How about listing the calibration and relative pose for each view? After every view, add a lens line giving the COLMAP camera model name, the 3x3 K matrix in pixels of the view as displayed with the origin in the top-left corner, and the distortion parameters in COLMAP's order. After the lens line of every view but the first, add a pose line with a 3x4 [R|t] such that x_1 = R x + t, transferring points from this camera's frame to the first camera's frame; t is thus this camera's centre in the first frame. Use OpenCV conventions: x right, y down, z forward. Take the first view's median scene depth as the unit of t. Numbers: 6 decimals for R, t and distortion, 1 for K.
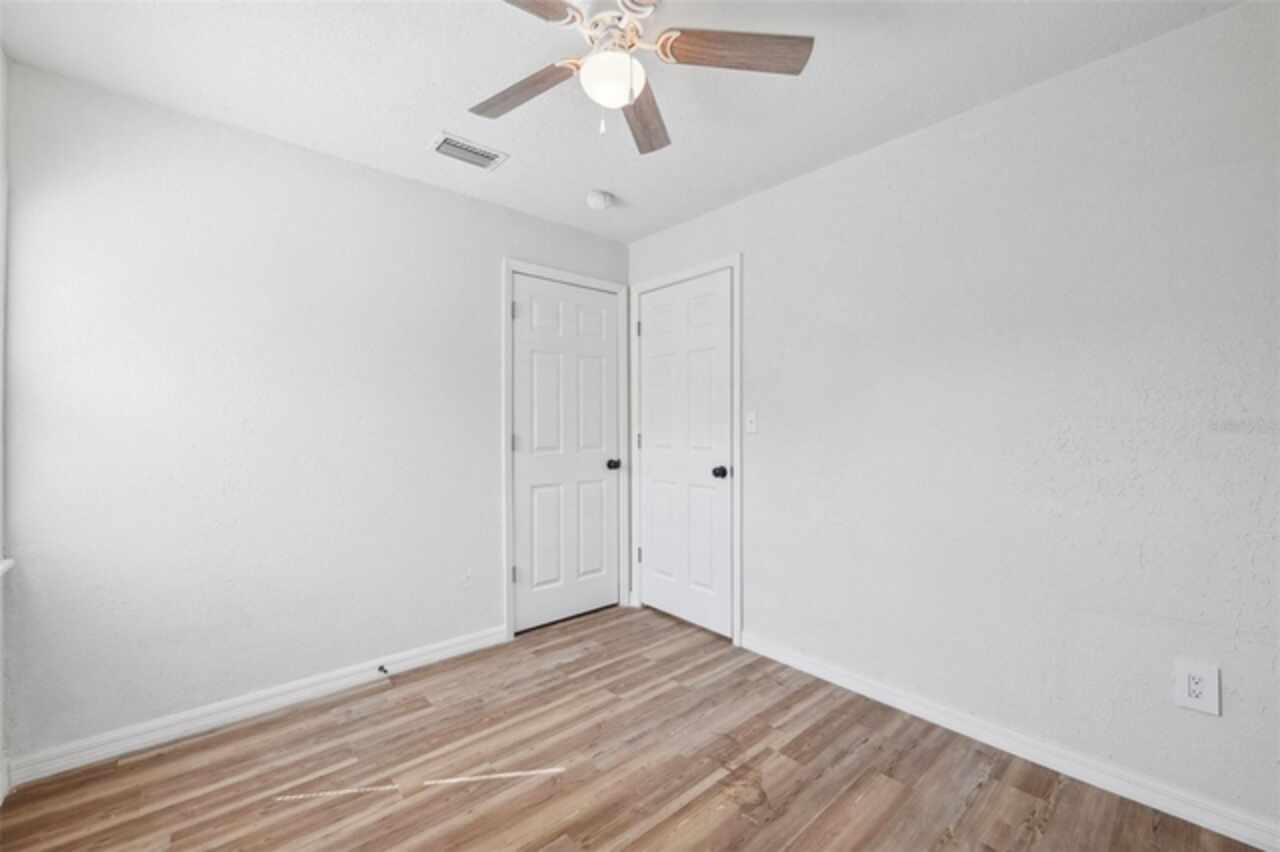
lens RADIAL K [[527.5, 0, 641.1], [0, 527.5, 423.0], [0, 0, 1]] dist [-0.012994, -0.000138]
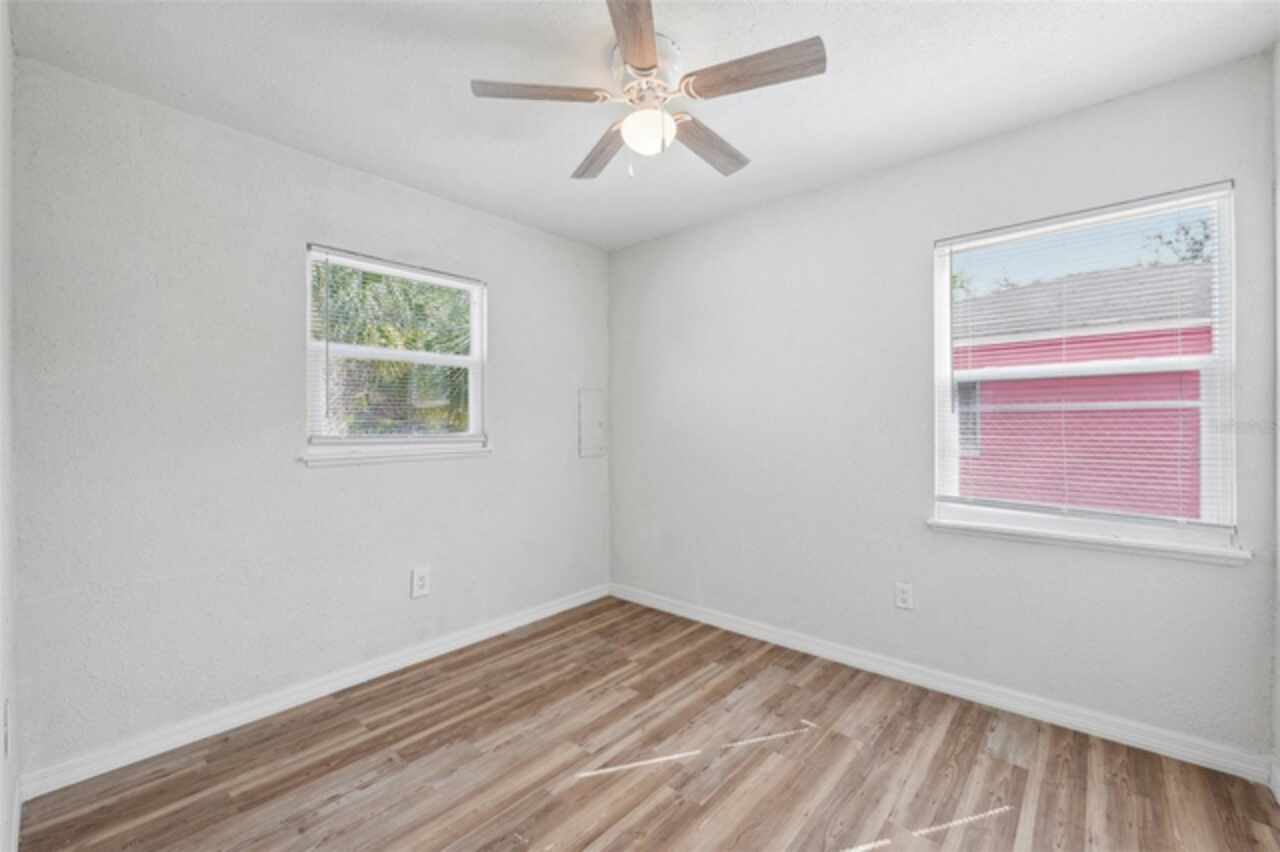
lens RADIAL K [[527.5, 0, 638.8], [0, 527.5, 423.2], [0, 0, 1]] dist [-0.012994, -0.000138]
pose [[-0.992791, 0.006415, -0.119690, 0.102044], [0.005689, 0.999963, 0.006406, -0.006199], [0.119726, 0.005679, -0.992791, 1.934941]]
